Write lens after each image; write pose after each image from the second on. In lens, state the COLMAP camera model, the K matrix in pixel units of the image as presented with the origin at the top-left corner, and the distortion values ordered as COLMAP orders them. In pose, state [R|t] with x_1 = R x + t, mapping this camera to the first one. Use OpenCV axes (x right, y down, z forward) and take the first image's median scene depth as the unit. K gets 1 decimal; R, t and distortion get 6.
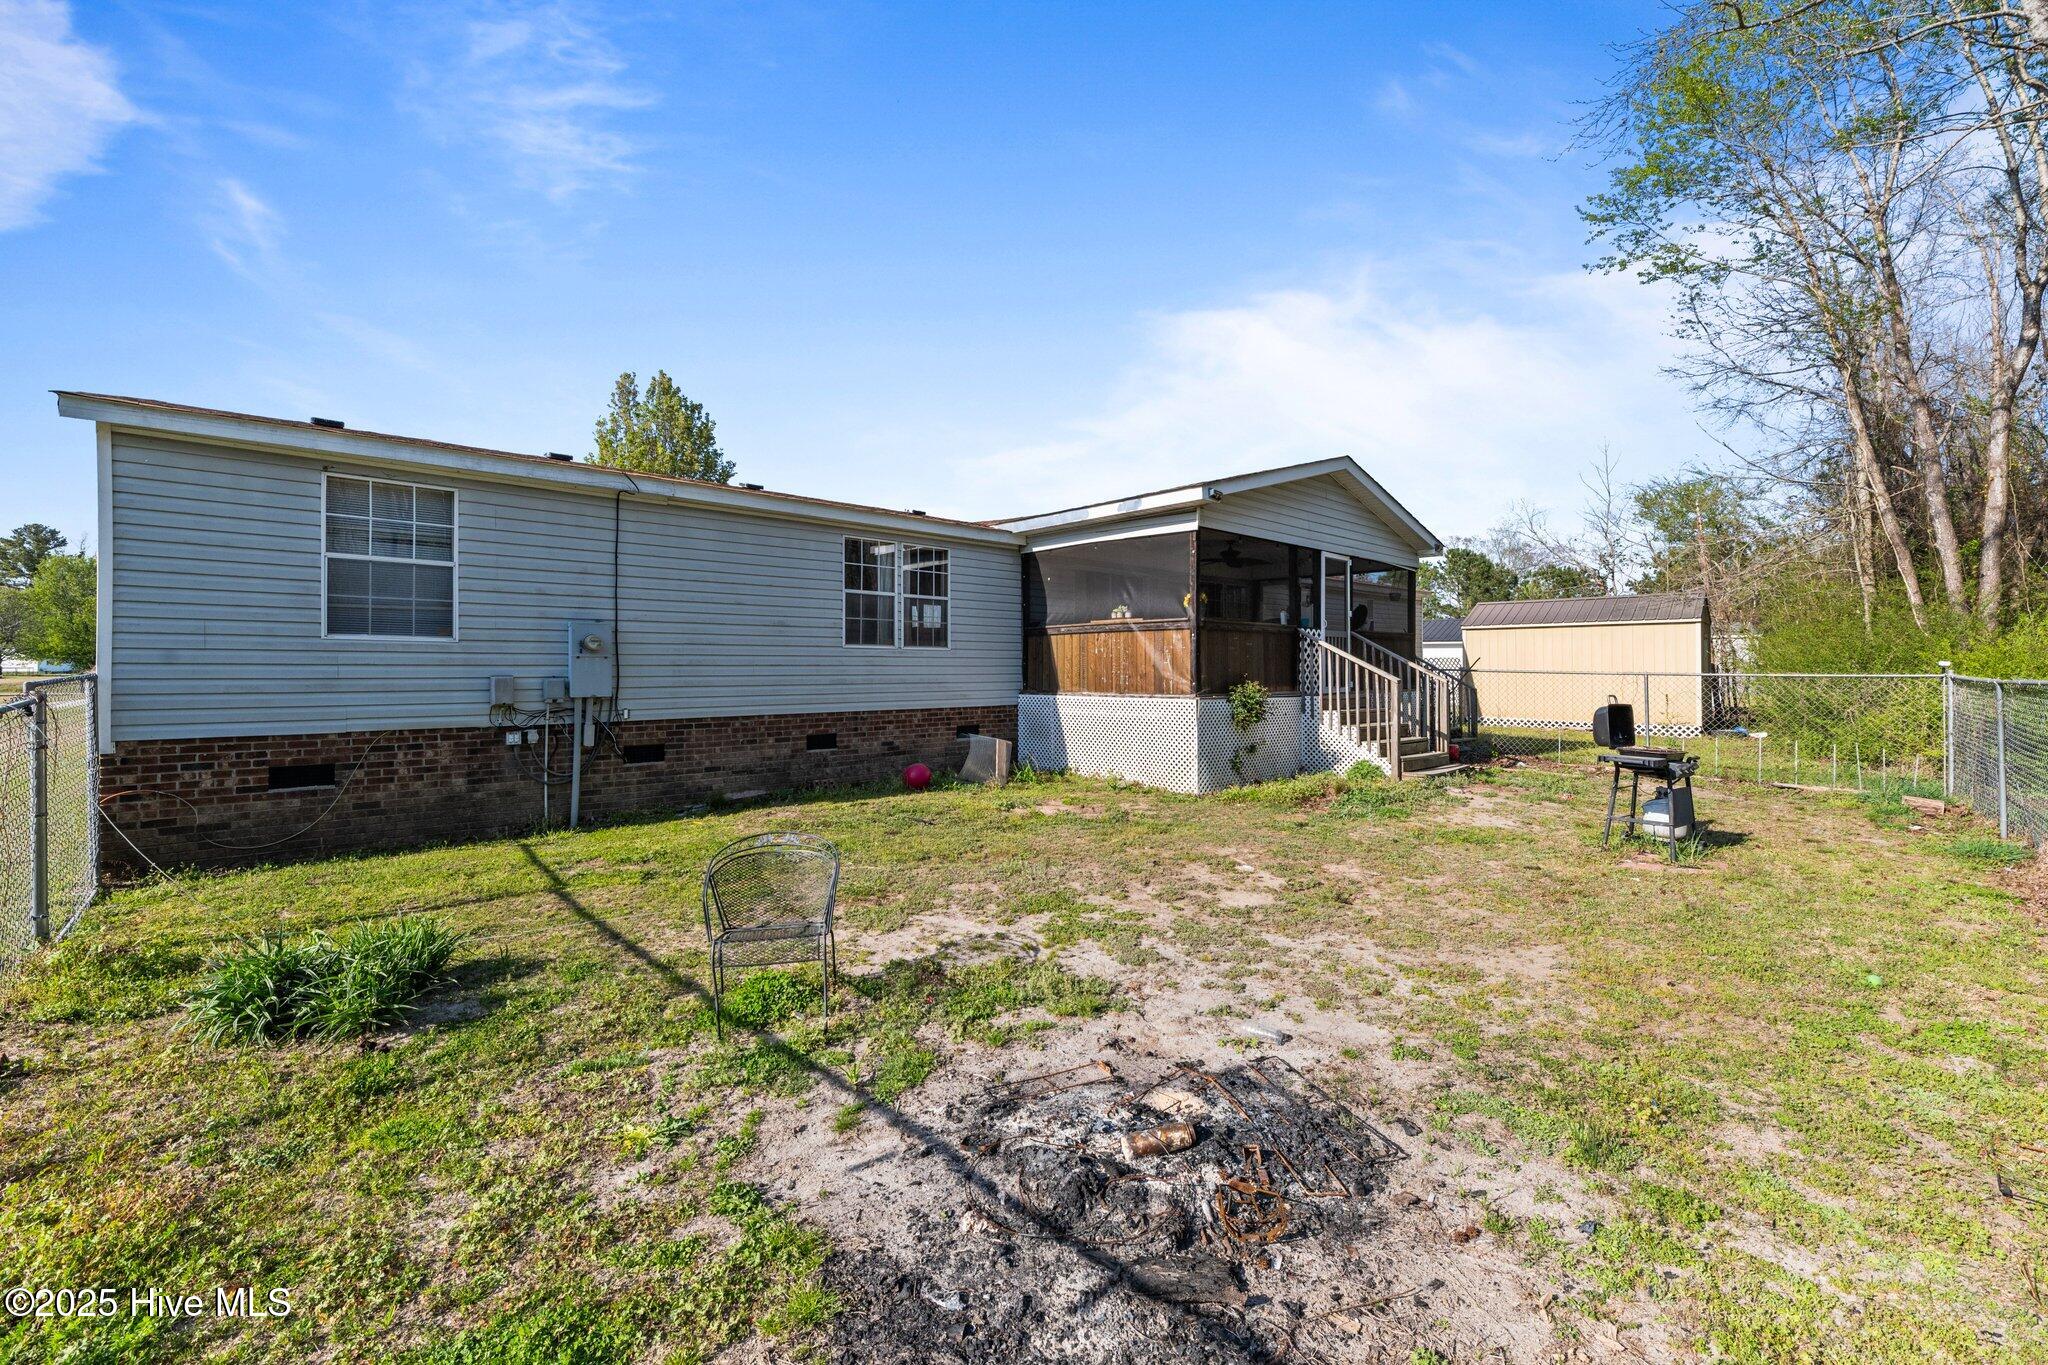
lens RADIAL K [[836.6, 0, 1015.7], [0, 836.6, 662.9], [0, 0, 1]] dist [-0.007105, 0.000007]
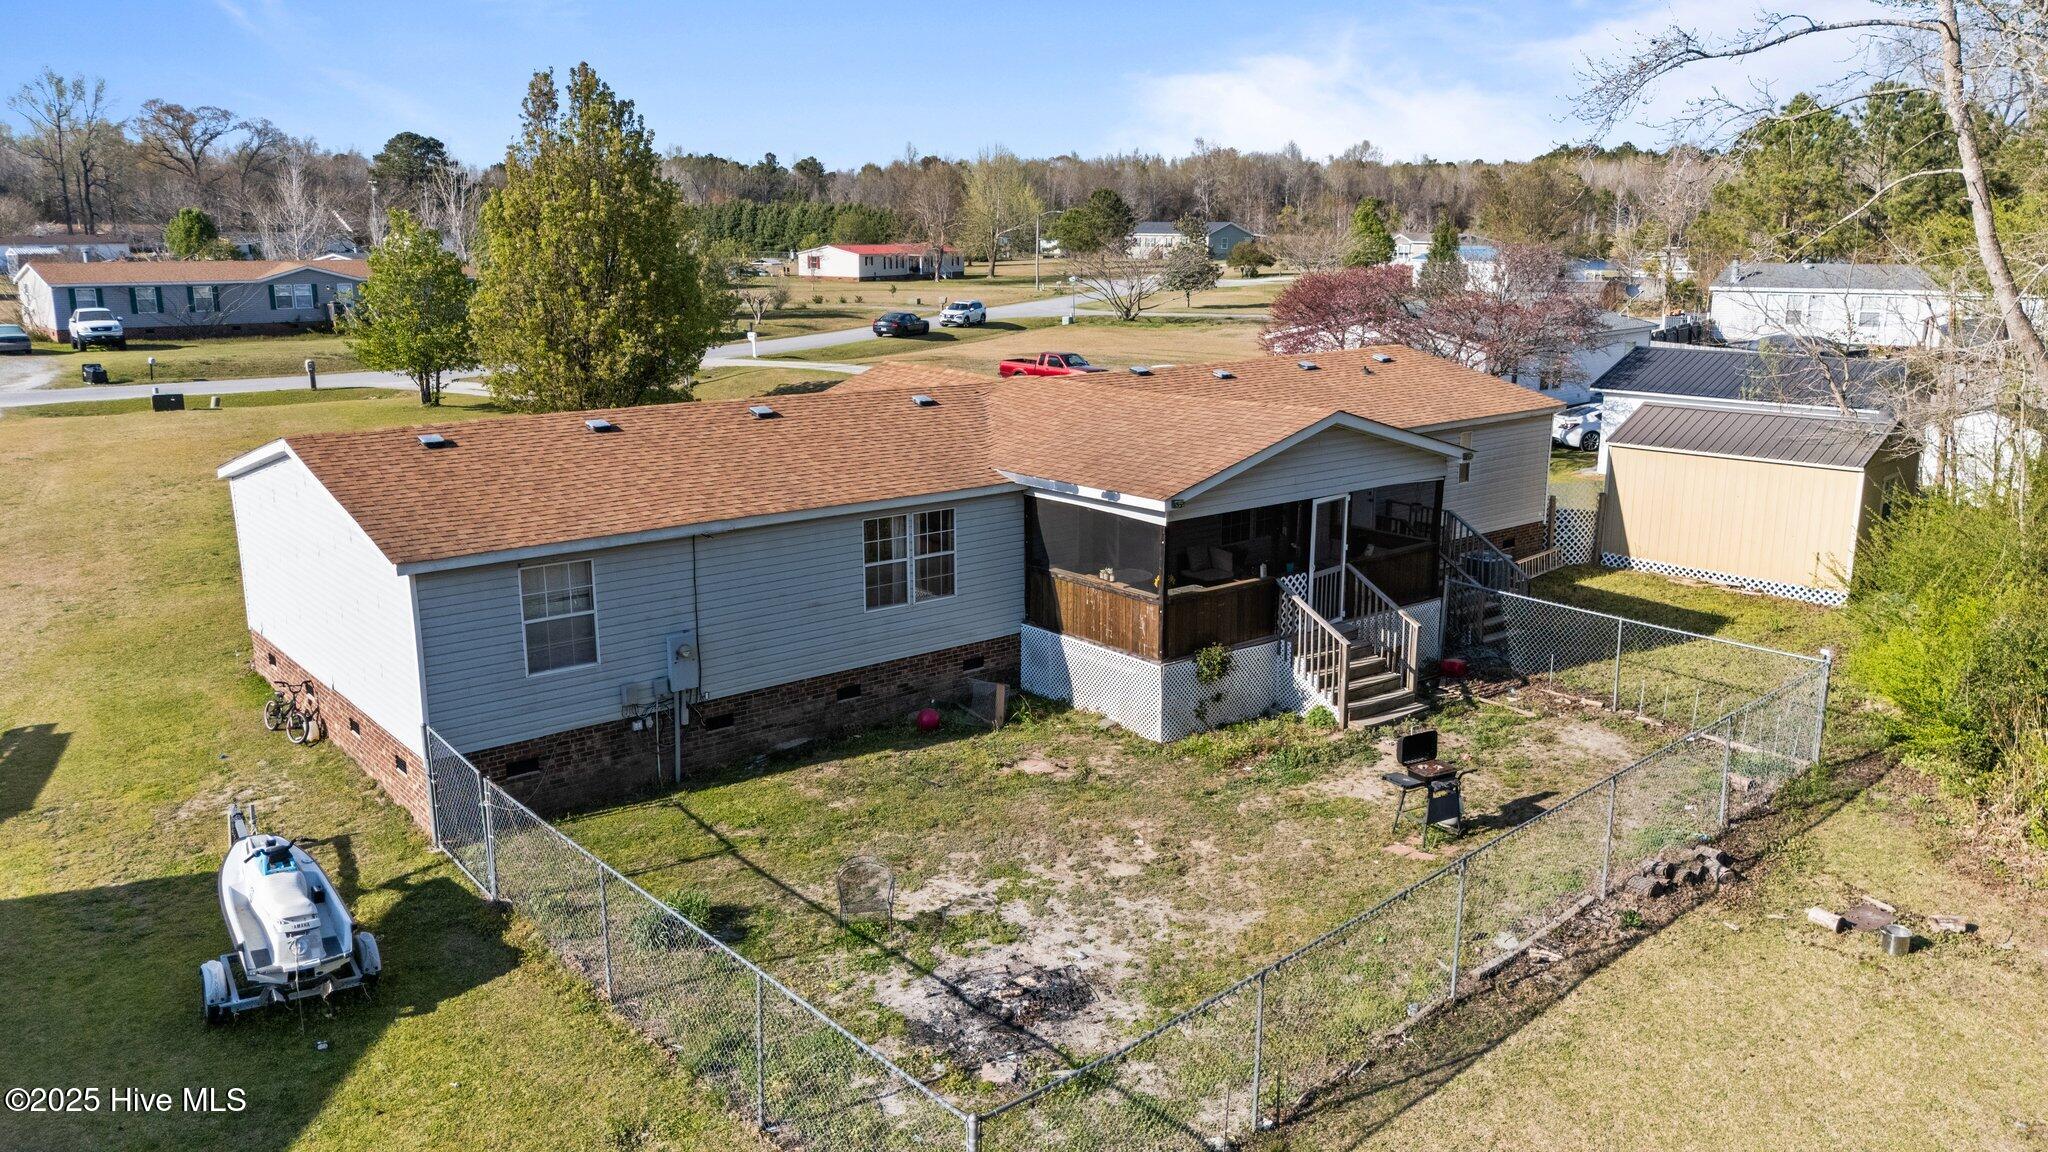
lens RADIAL K [[1504.2, 0, 1029.8], [0, 1504.2, 579.4], [0, 0, 1]] dist [0.070543, -0.066363]
pose [[0.998793, 0.016317, -0.046325, 0.157101], [-0.004987, 0.972019, 0.234849, -0.723158], [0.048861, -0.234334, 0.970927, -1.321009]]
